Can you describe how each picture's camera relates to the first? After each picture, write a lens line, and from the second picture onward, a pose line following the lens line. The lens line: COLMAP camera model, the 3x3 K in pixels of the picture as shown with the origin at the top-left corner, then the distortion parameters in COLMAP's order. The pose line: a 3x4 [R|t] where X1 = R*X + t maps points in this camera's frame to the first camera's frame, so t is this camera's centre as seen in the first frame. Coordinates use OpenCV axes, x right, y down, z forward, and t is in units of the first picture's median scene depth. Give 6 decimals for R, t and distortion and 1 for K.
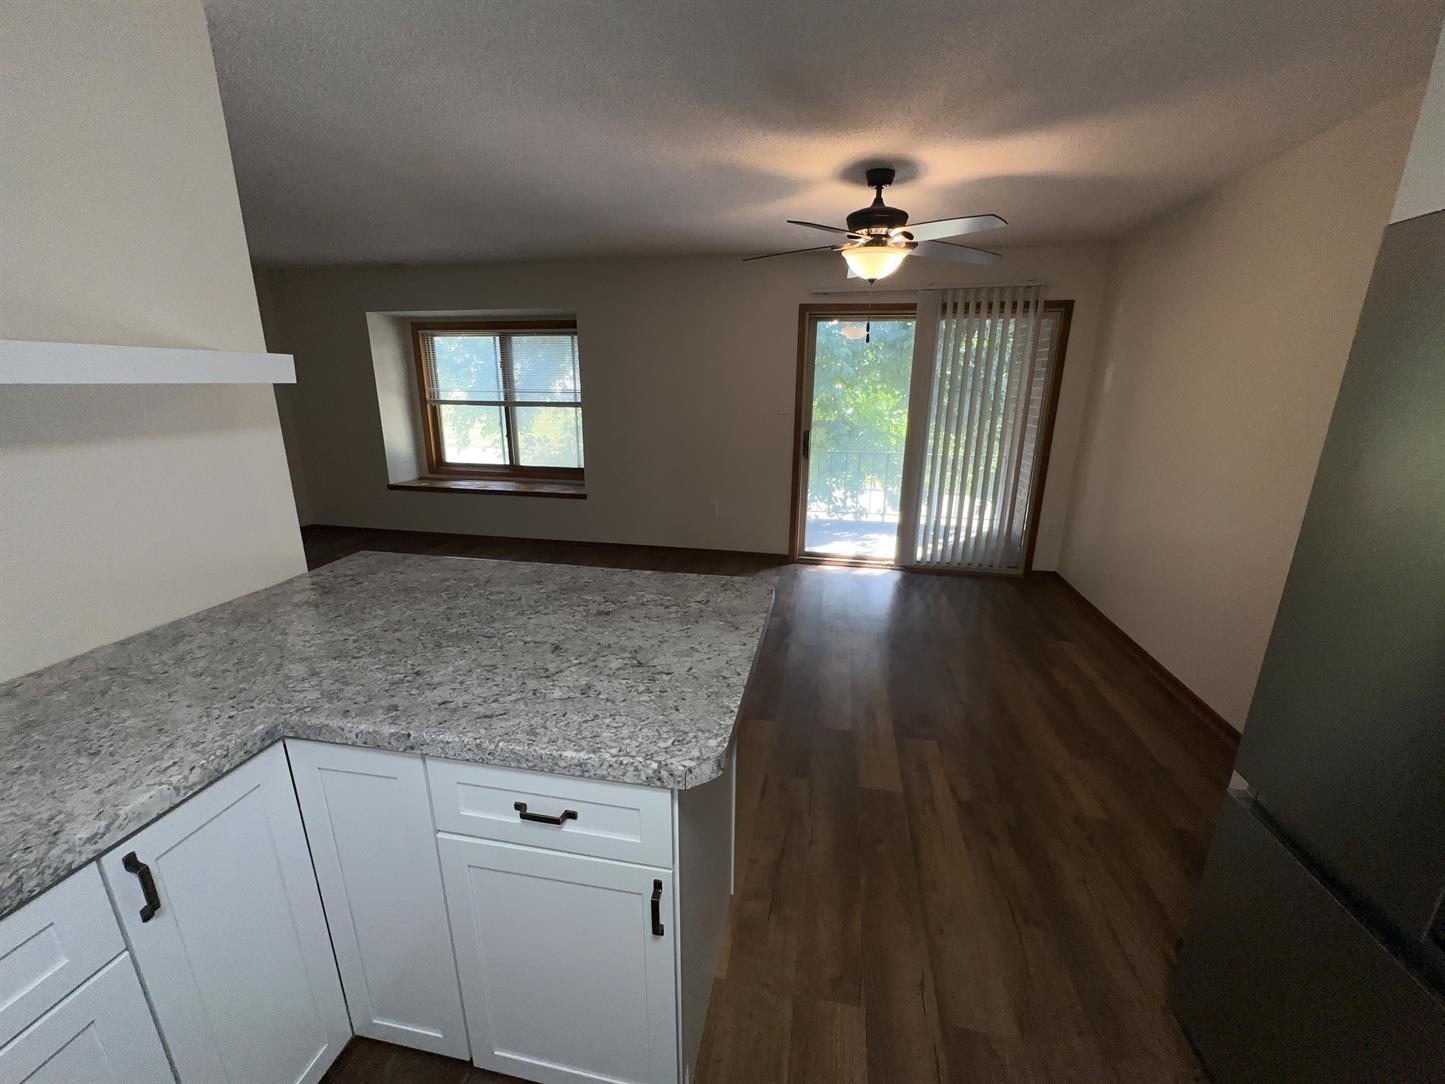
lens RADIAL K [[575.4, 0, 722.5], [0, 575.4, 542.0], [0, 0, 1]] dist [-0.000034, -0.000130]
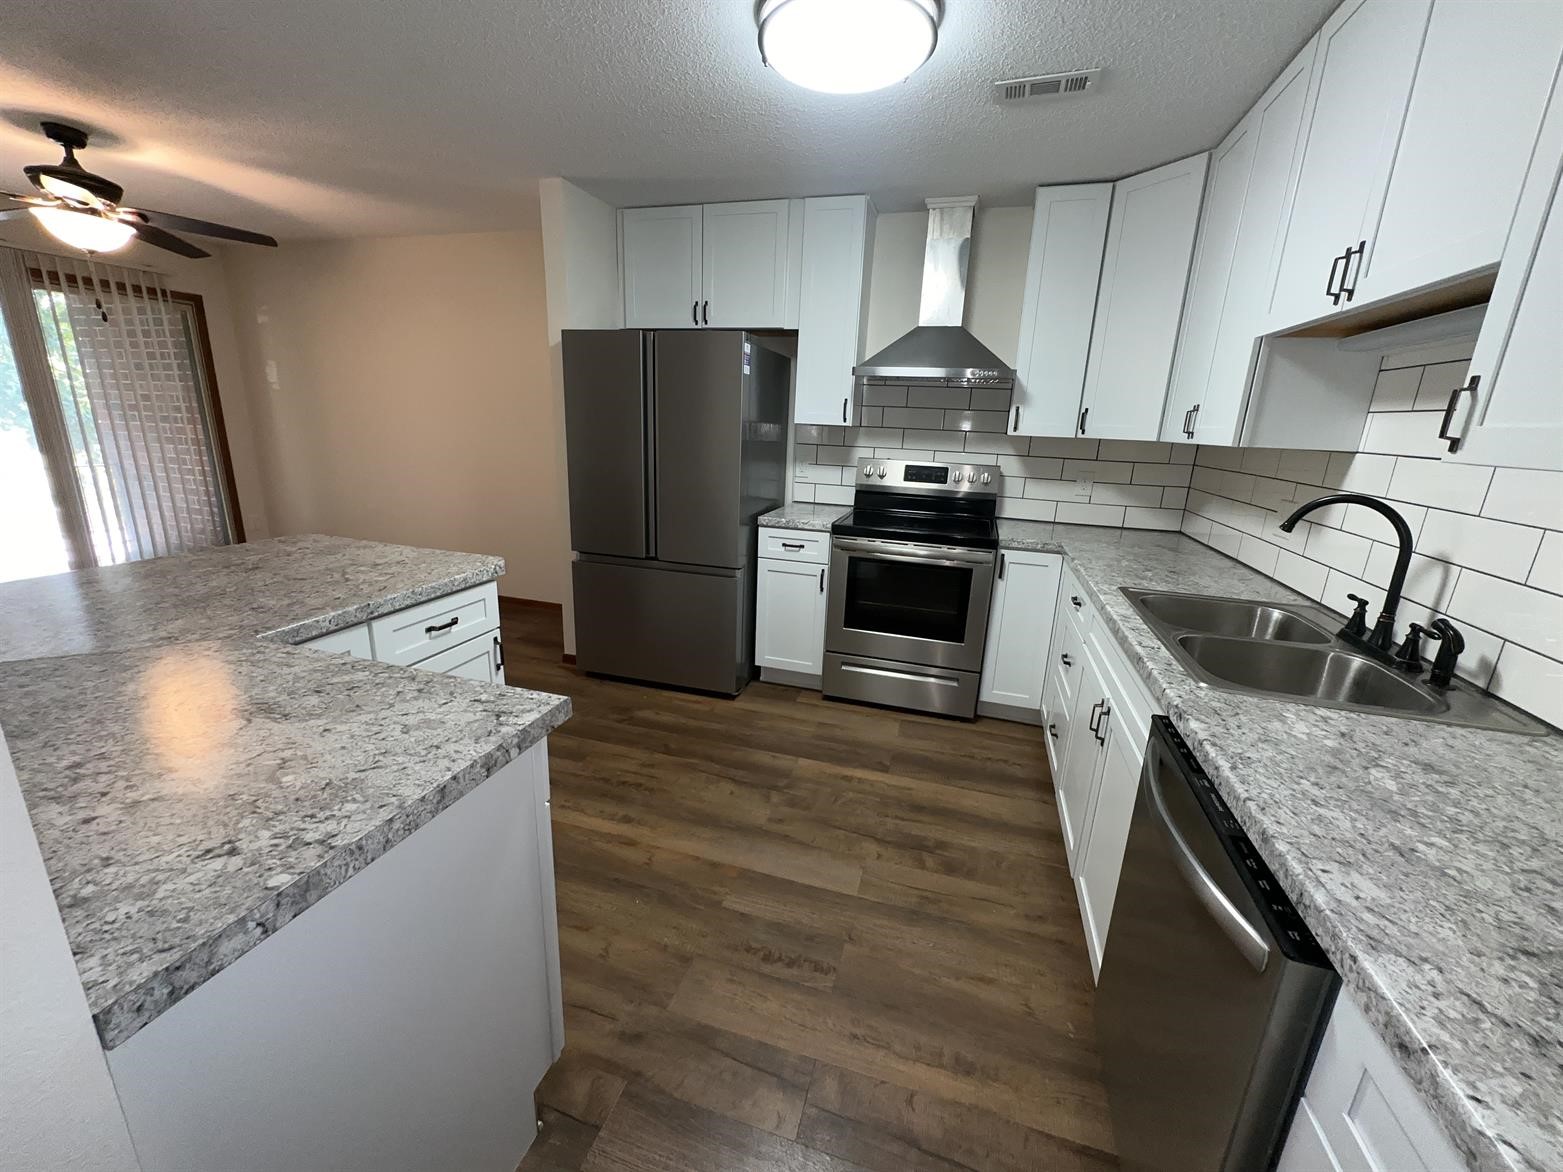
lens RADIAL K [[622.4, 0, 781.5], [0, 622.4, 586.0], [0, 0, 1]] dist [-0.000034, -0.000130]
pose [[0.101201, -0.259798, 0.960345, -0.347947], [0.224638, 0.946339, 0.232337, 0.028670], [-0.969173, 0.192217, 0.154131, -0.047629]]
